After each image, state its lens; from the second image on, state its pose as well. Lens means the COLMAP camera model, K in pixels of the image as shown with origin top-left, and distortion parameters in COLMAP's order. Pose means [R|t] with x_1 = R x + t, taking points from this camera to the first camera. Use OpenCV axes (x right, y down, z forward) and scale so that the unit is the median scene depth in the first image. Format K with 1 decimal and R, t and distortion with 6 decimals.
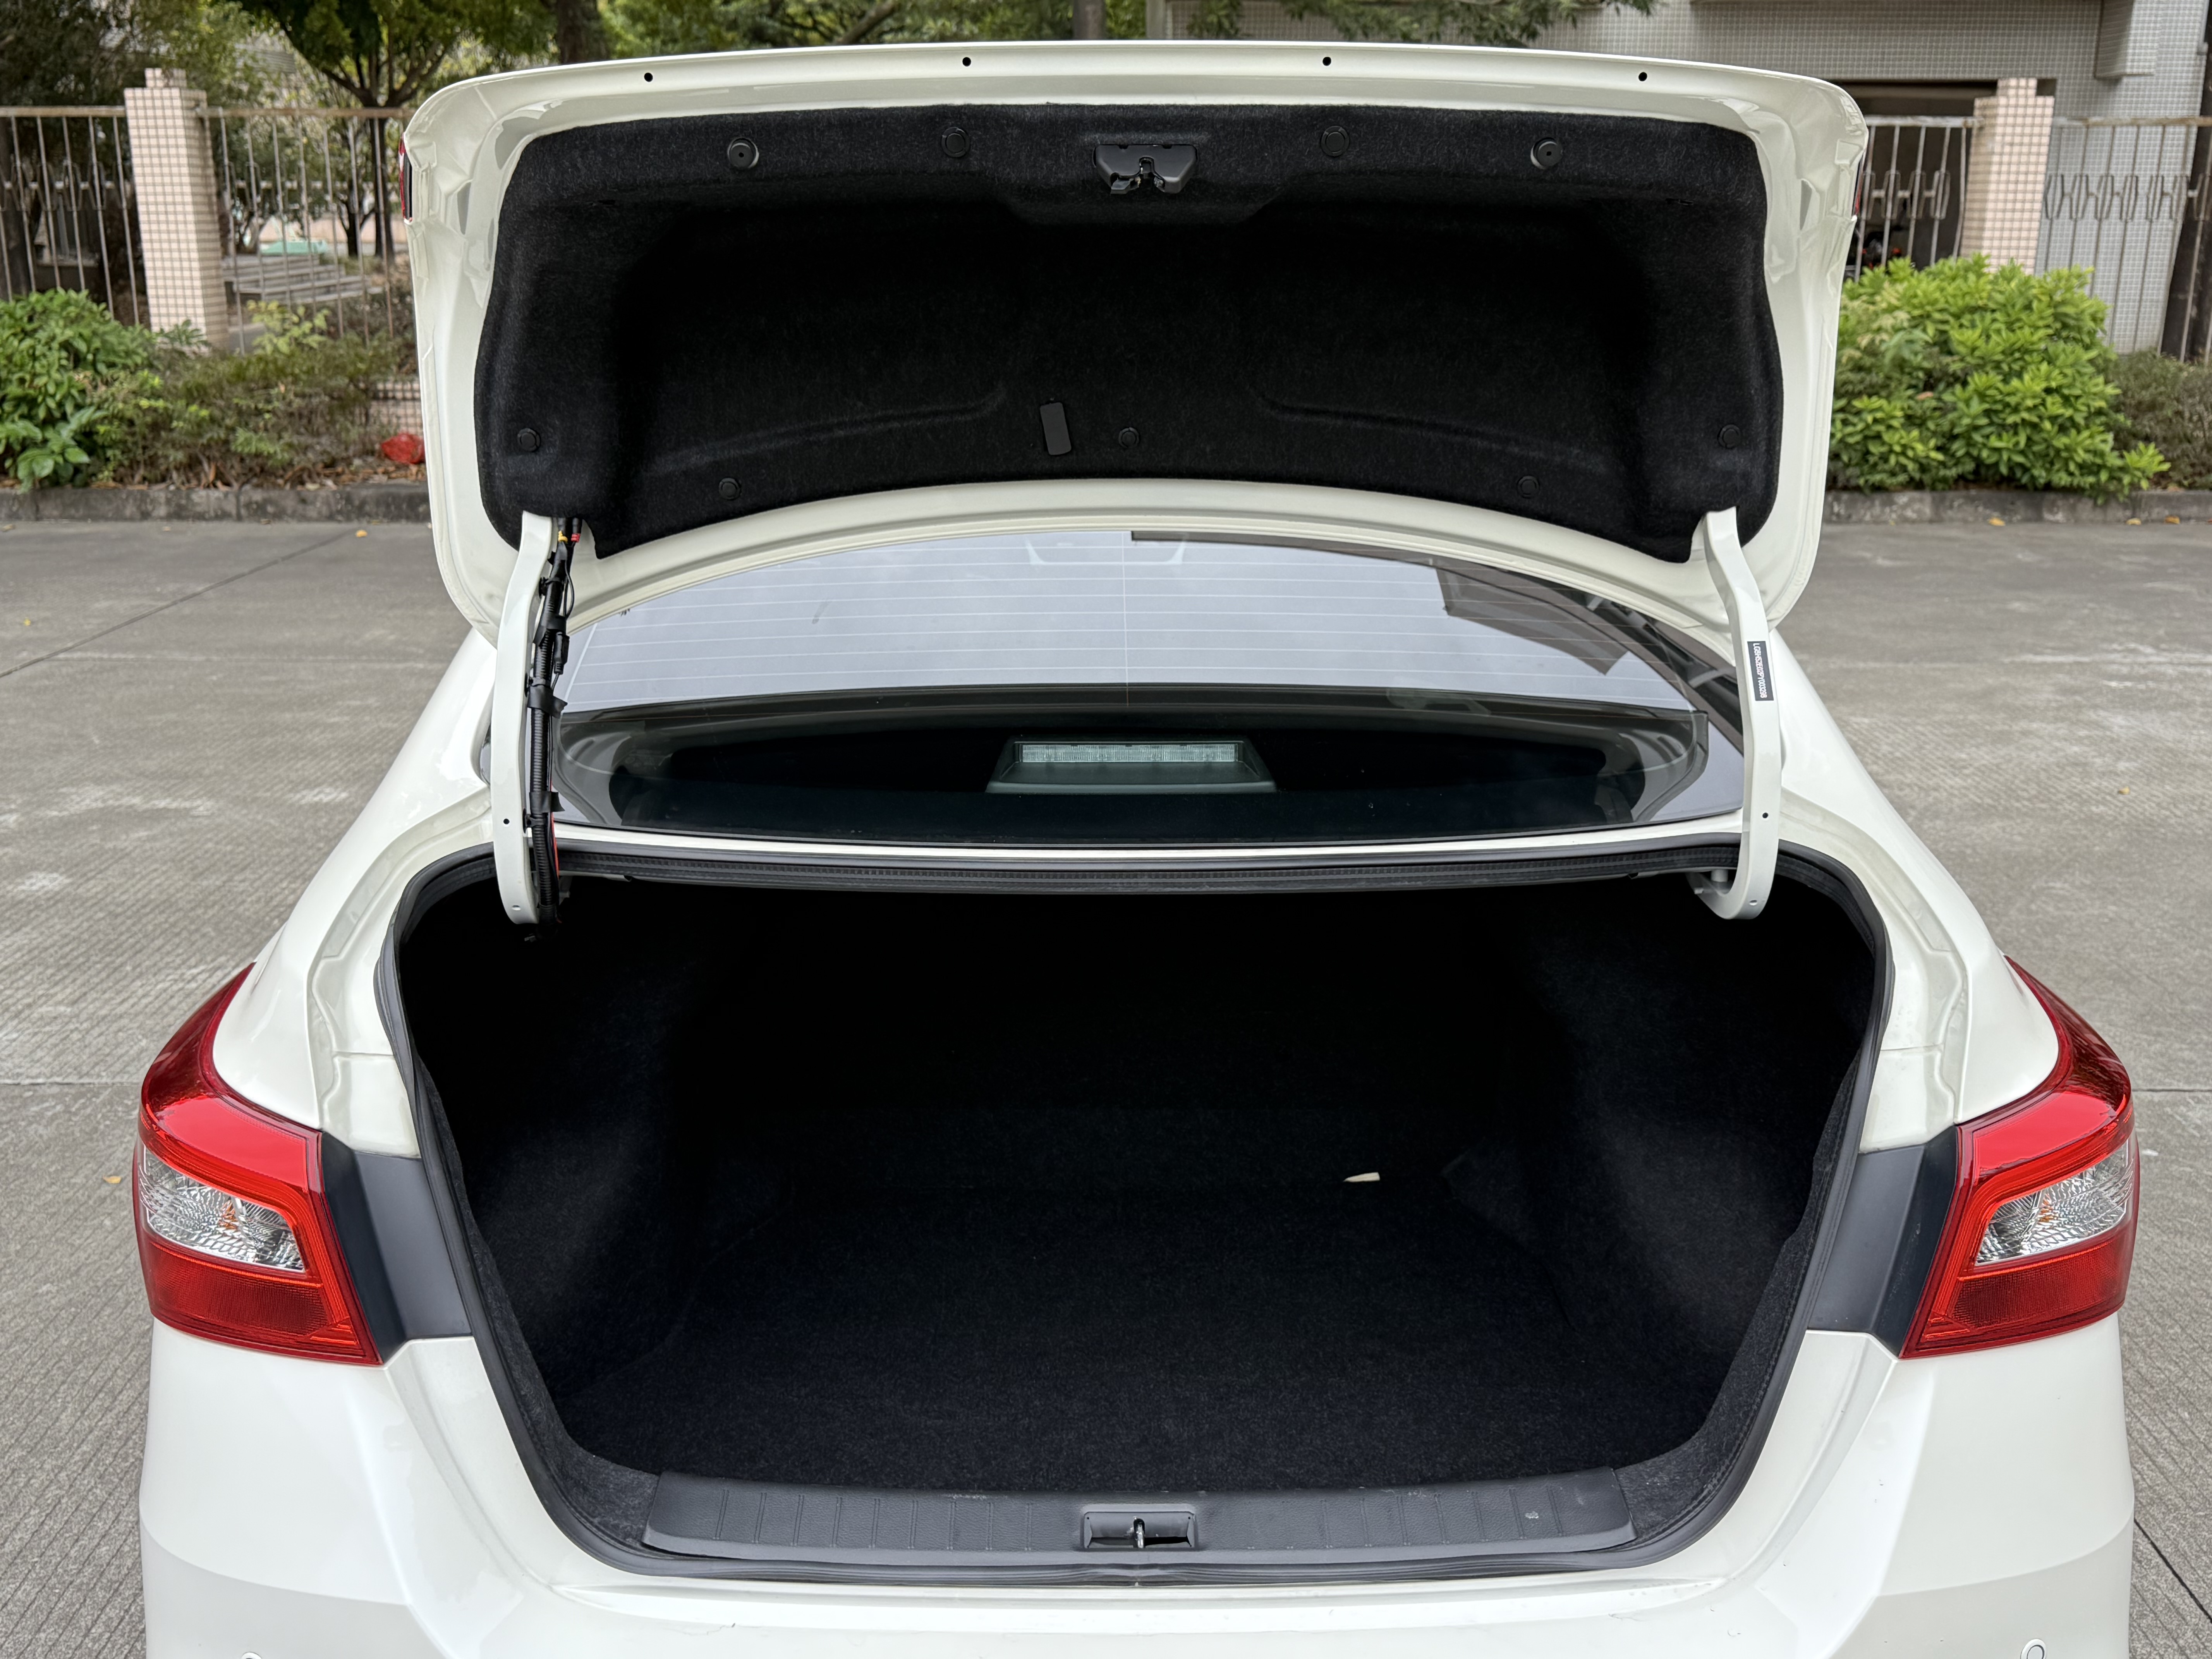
lens RADIAL K [[2209.2, 0, 1096.6], [0, 2209.2, 823.7], [0, 0, 1]] dist [0.065477, -0.119302]
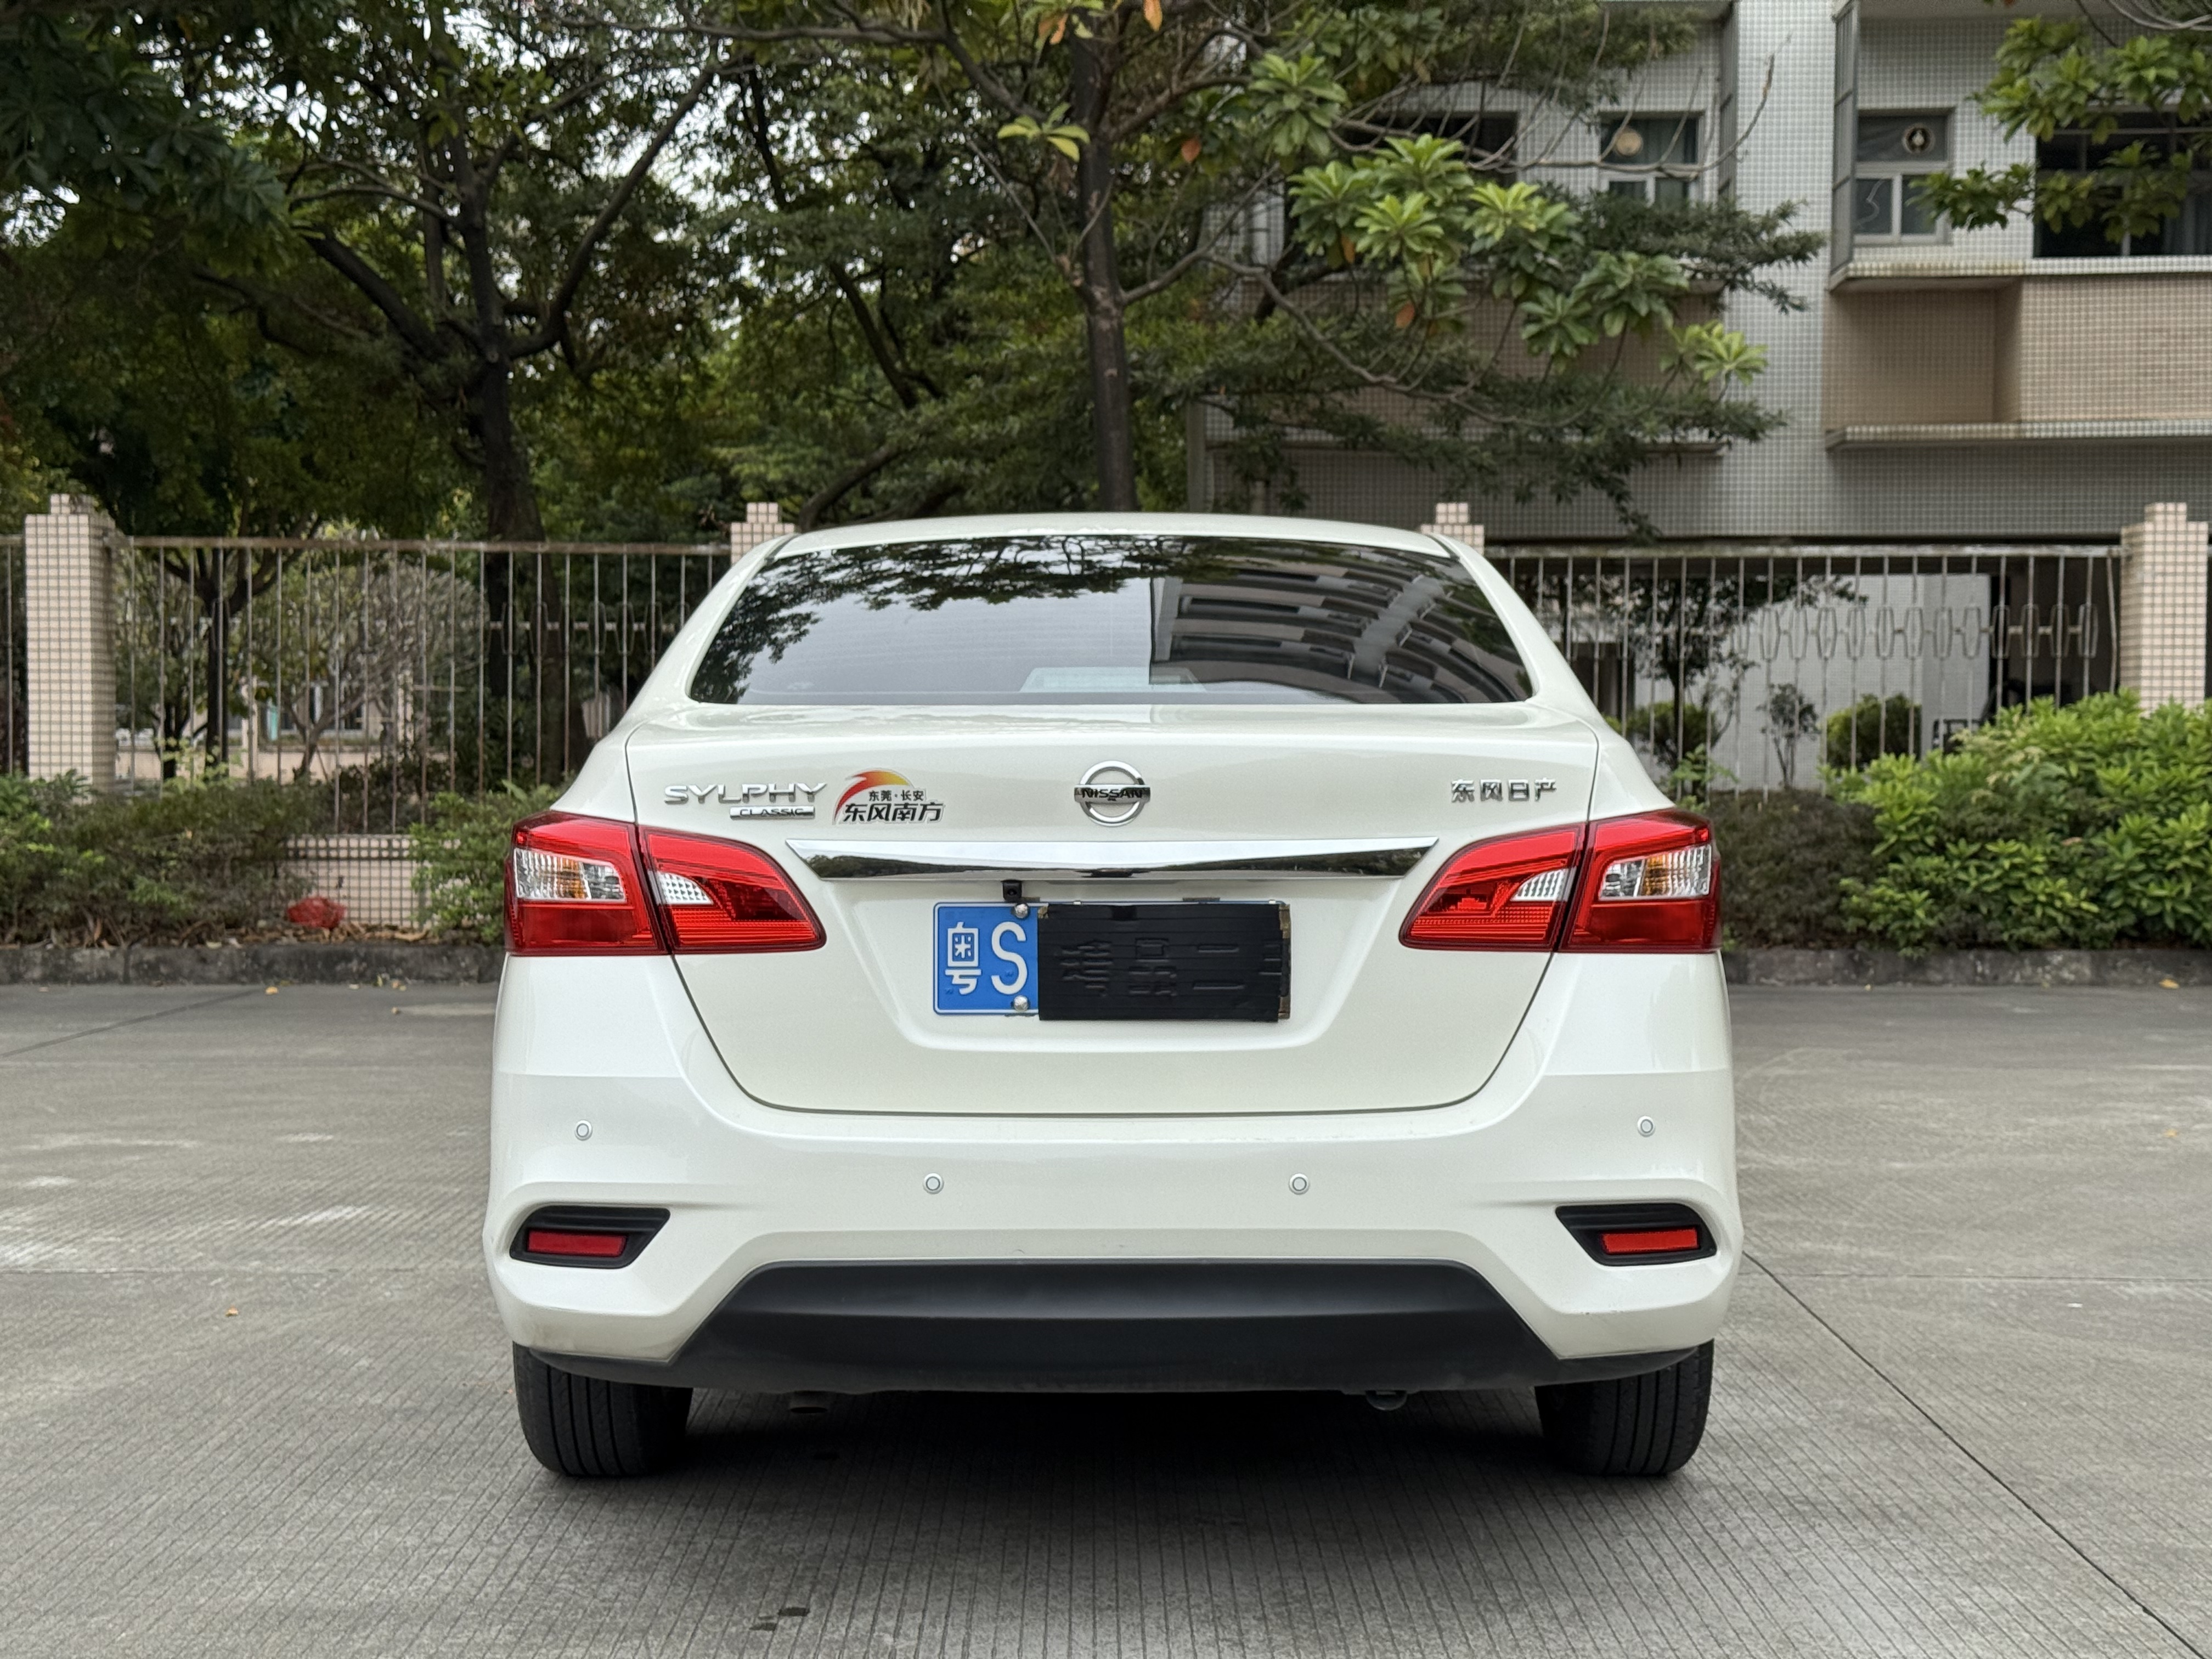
lens RADIAL K [[3080.0, 0, 1111.6], [0, 3080.0, 826.5], [0, 0, 1]] dist [0.164032, -0.247892]
pose [[0.999976, -0.000165, -0.006938, 0.004980], [-0.001551, 0.969119, -0.246588, 0.102853], [0.006764, 0.246593, 0.969096, -0.184917]]
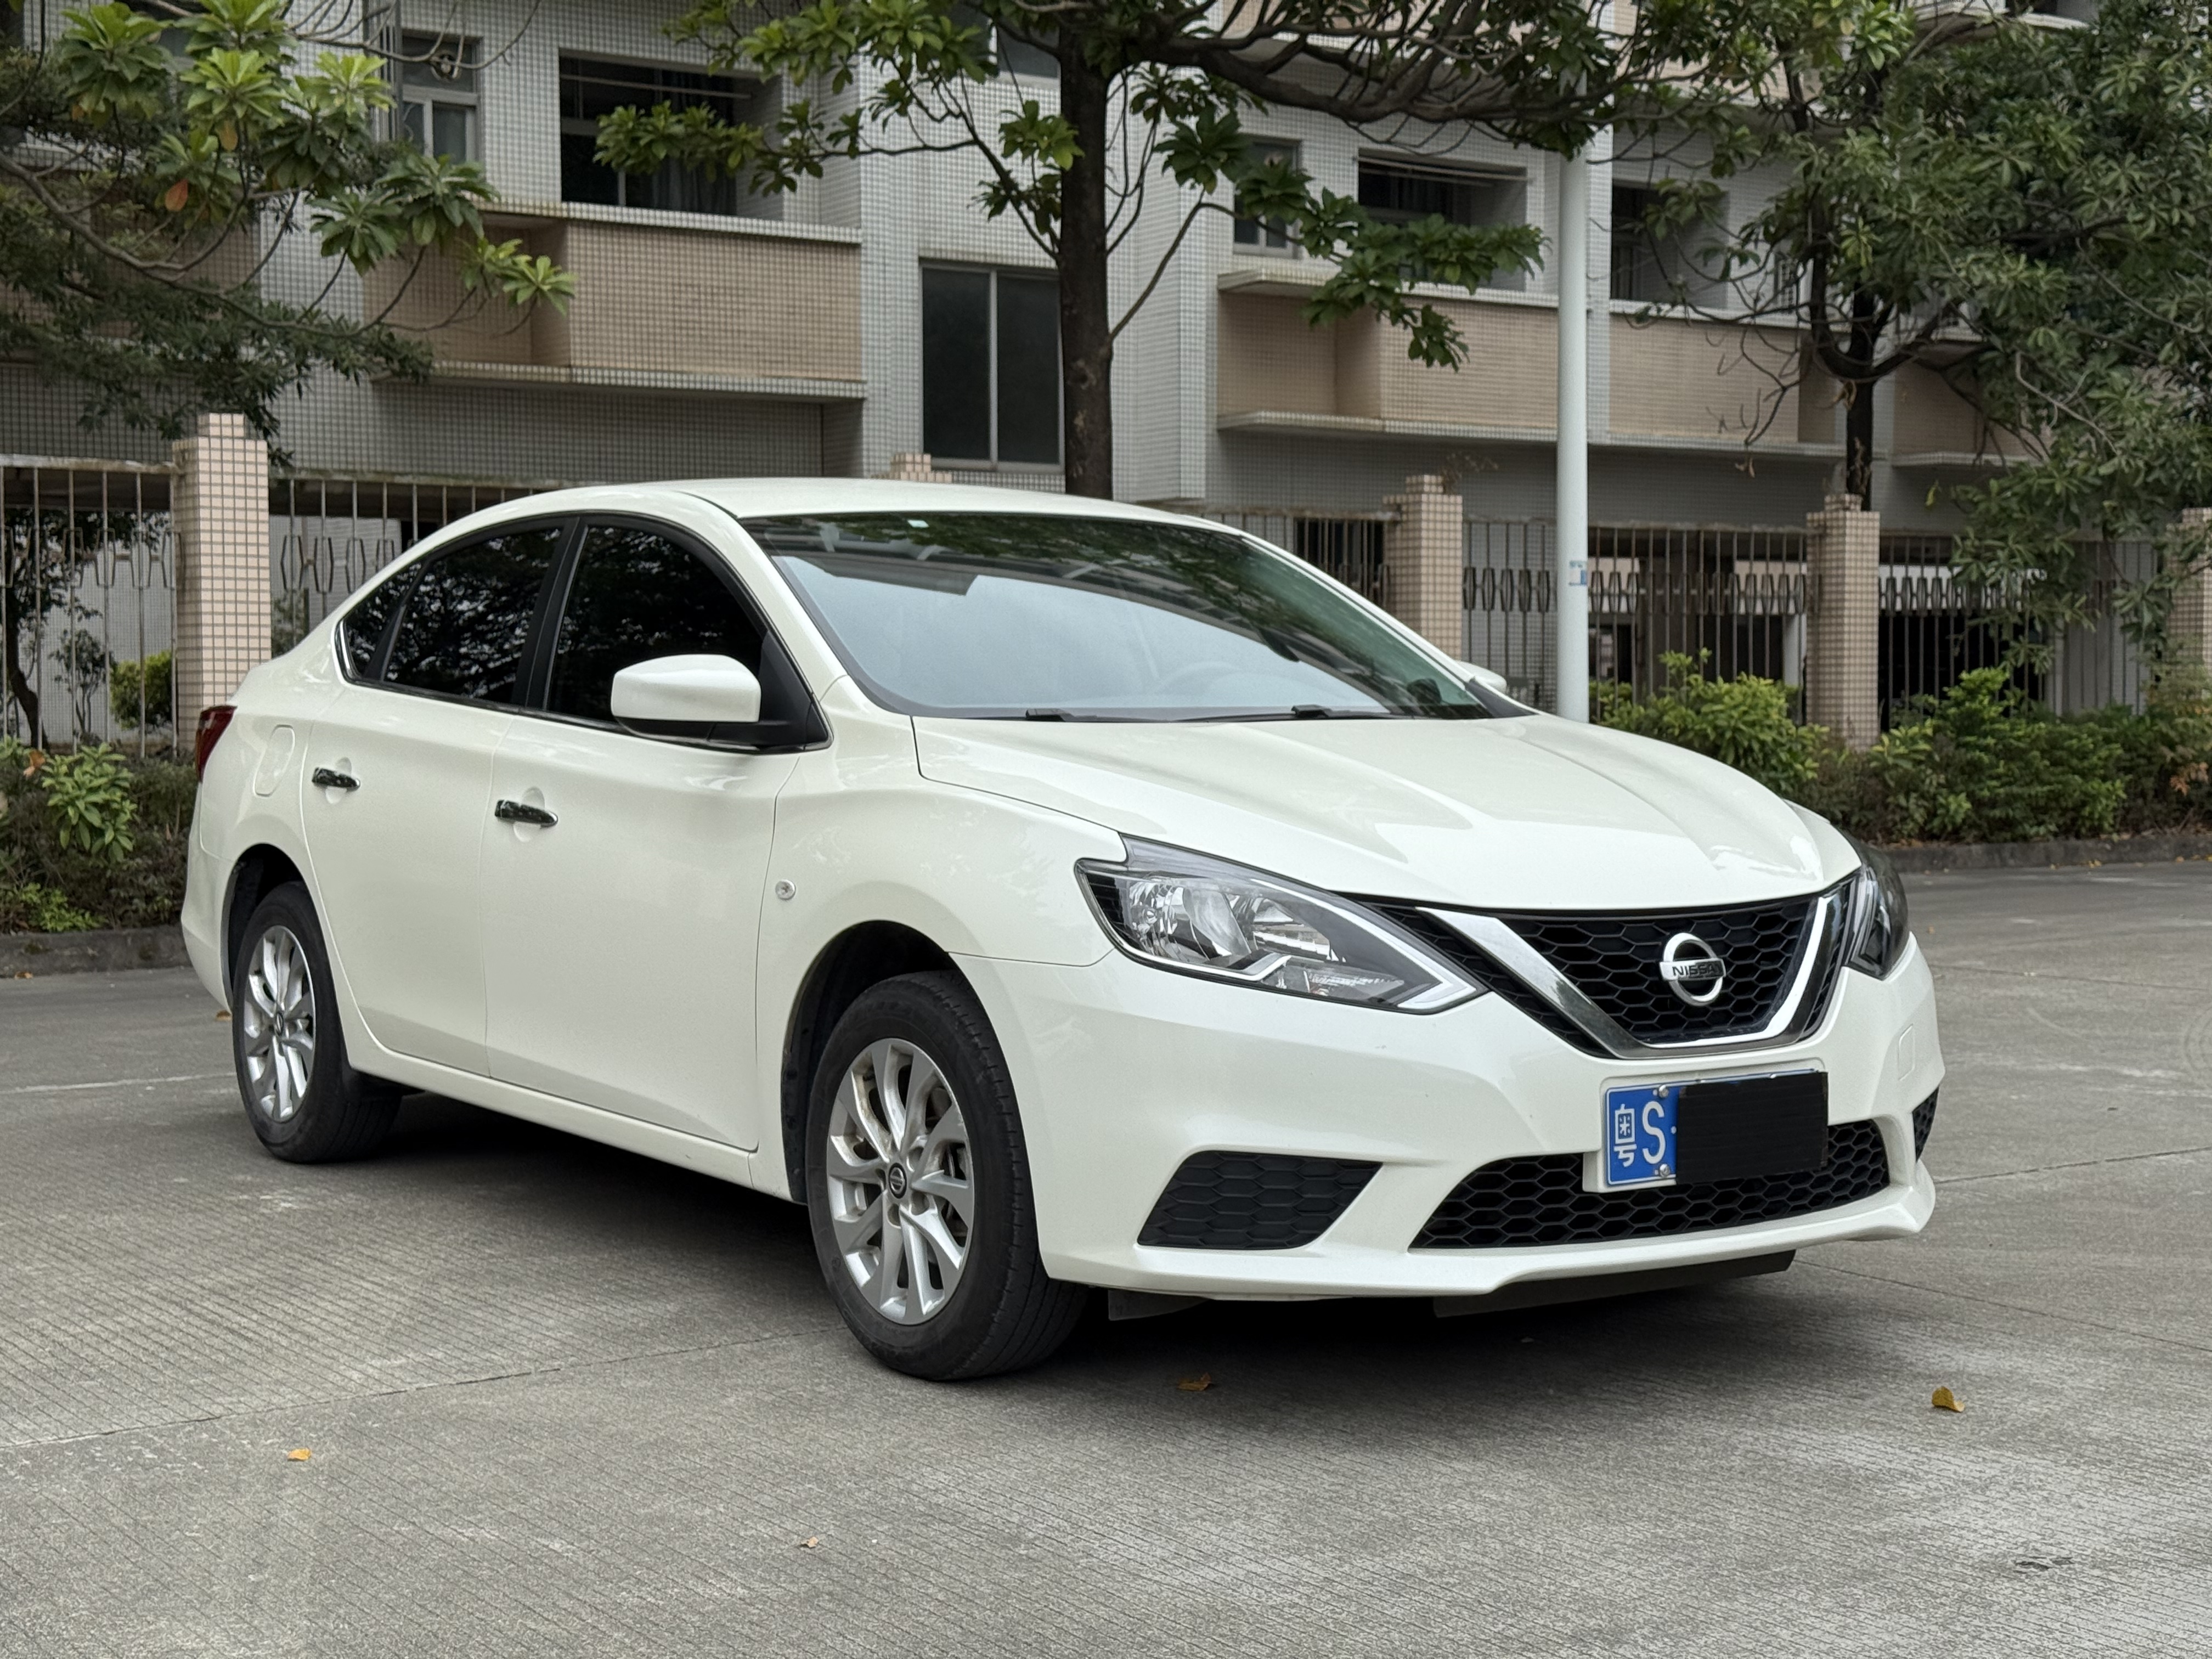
lens RADIAL K [[3075.1, 0, 1126.3], [0, 3075.1, 838.5], [0, 0, 1]] dist [0.125374, -0.052579]
pose [[0.823459, -0.032385, 0.566451, -0.249806], [0.160621, 0.970834, -0.177993, 0.060473], [-0.544166, 0.237554, 0.804644, -0.024783]]
